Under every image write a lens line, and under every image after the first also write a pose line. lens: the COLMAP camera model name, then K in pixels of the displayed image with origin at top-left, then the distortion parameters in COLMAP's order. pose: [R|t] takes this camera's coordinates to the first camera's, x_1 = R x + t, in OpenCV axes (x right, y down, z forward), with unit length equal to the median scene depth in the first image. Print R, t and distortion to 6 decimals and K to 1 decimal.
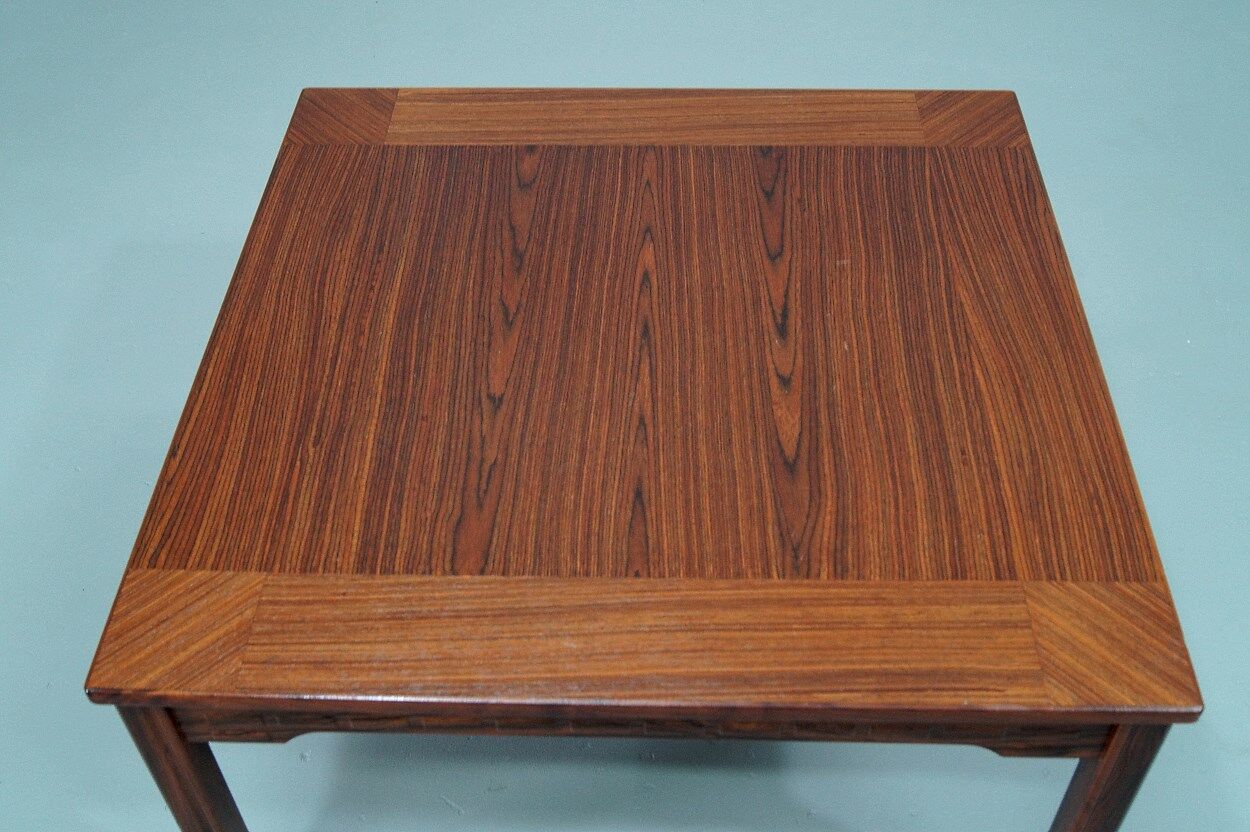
lens RADIAL K [[1361.0, 0, 628.1], [0, 1361.0, 415.3], [0, 0, 1]] dist [-0.057420, 0.000000]
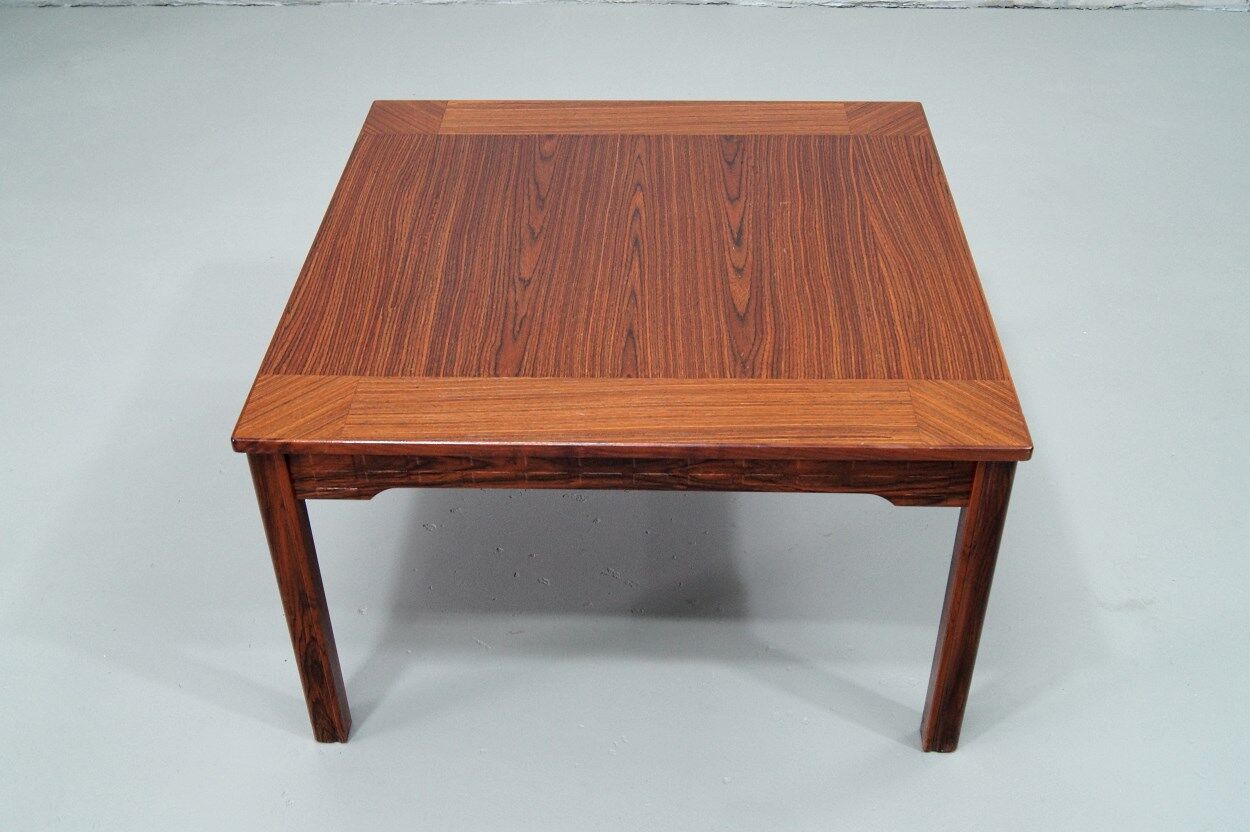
lens RADIAL K [[1361.0, 0, 625.8], [0, 1361.0, 409.9], [0, 0, 1]] dist [-0.057420, 0.000000]
pose [[0.999994, 0.003586, 0.000195, 0.003170], [-0.003525, 0.990443, -0.137881, 0.322583], [-0.000687, 0.137879, 0.990449, -0.346315]]
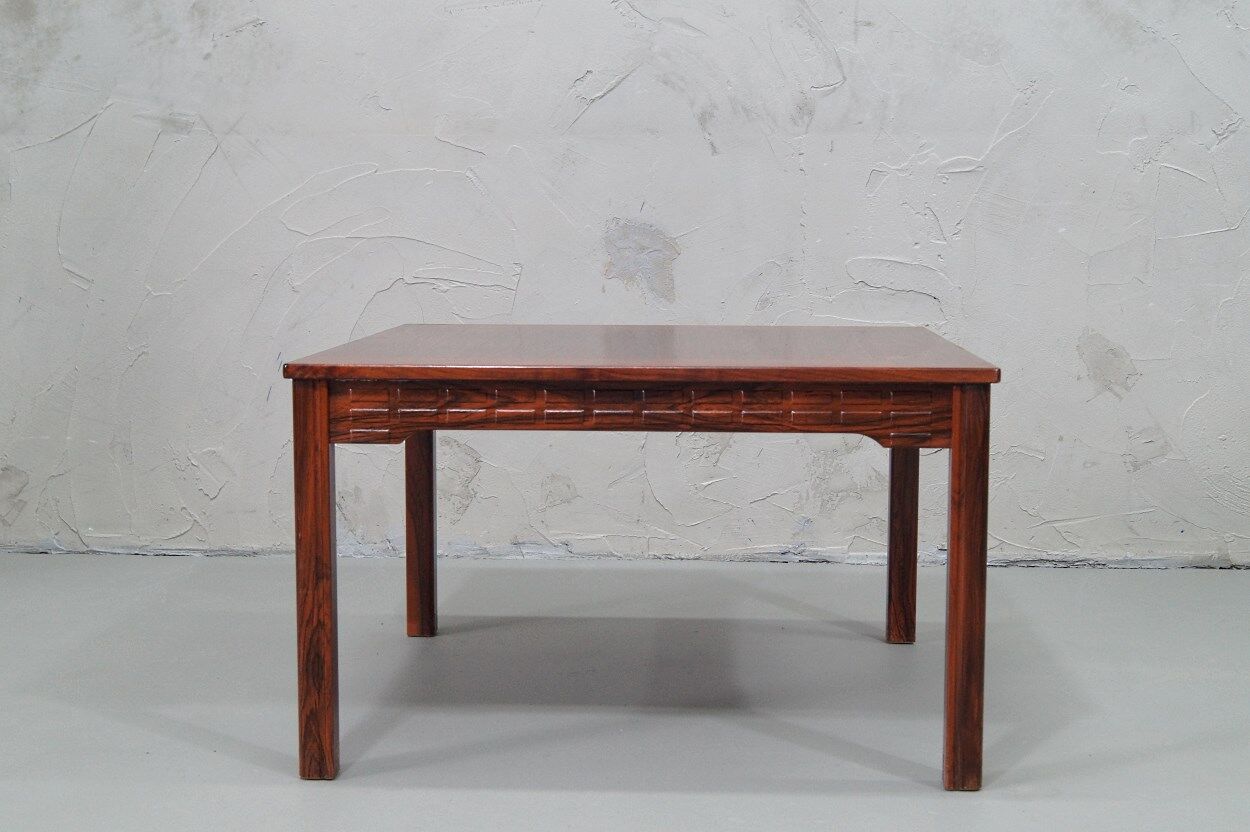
lens RADIAL K [[1857.5, 0, 624.6], [0, 1857.5, 418.8], [0, 0, 1]] dist [-0.014955, 0.000000]
pose [[0.999589, 0.019878, -0.020639, 0.032052], [-0.028447, 0.775043, -0.631268, 1.410926], [0.003447, 0.631595, 0.775290, -0.551686]]
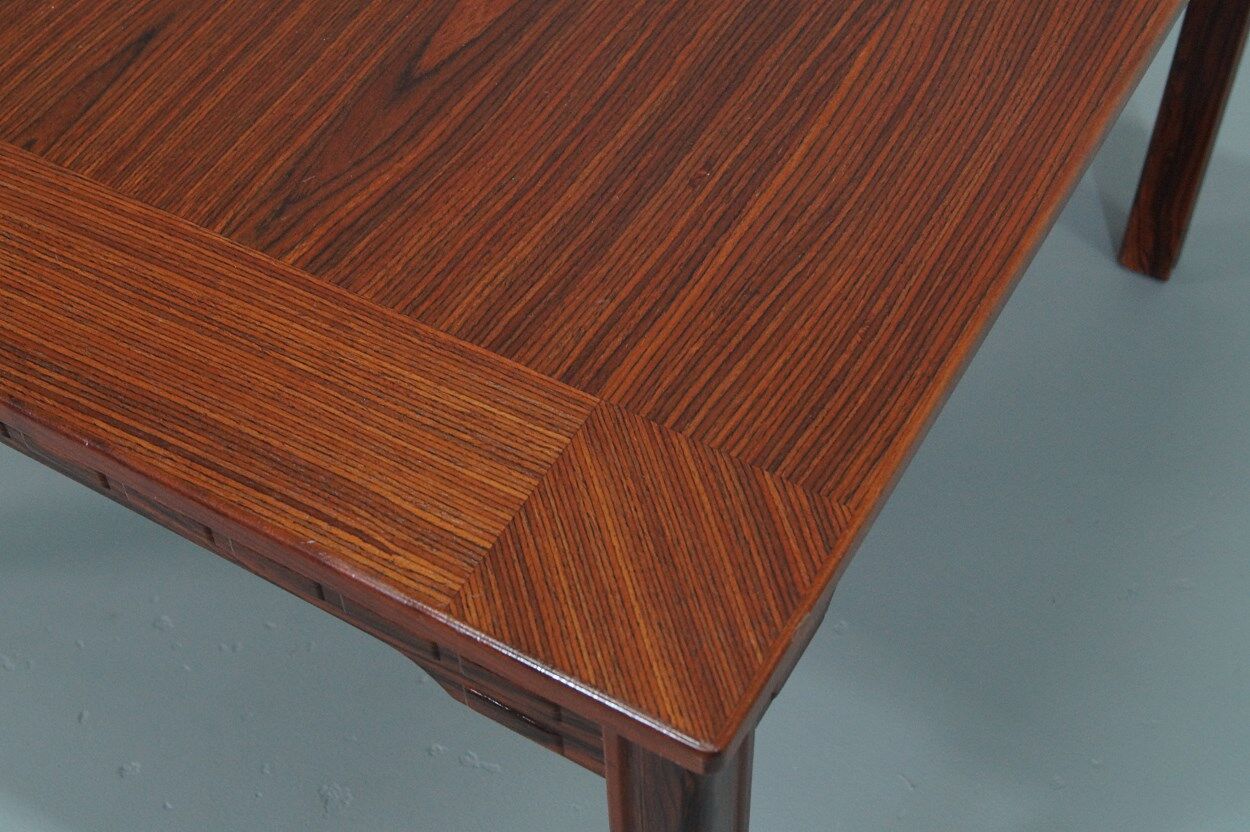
lens RADIAL K [[1857.5, 0, 622.9], [0, 1857.5, 409.4], [0, 0, 1]] dist [-0.014955, 0.000000]
pose [[0.880410, 0.368146, -0.298910, 0.472984], [-0.333508, 0.928792, 0.161612, 0.010354], [0.337122, -0.042596, 0.940497, 0.326052]]
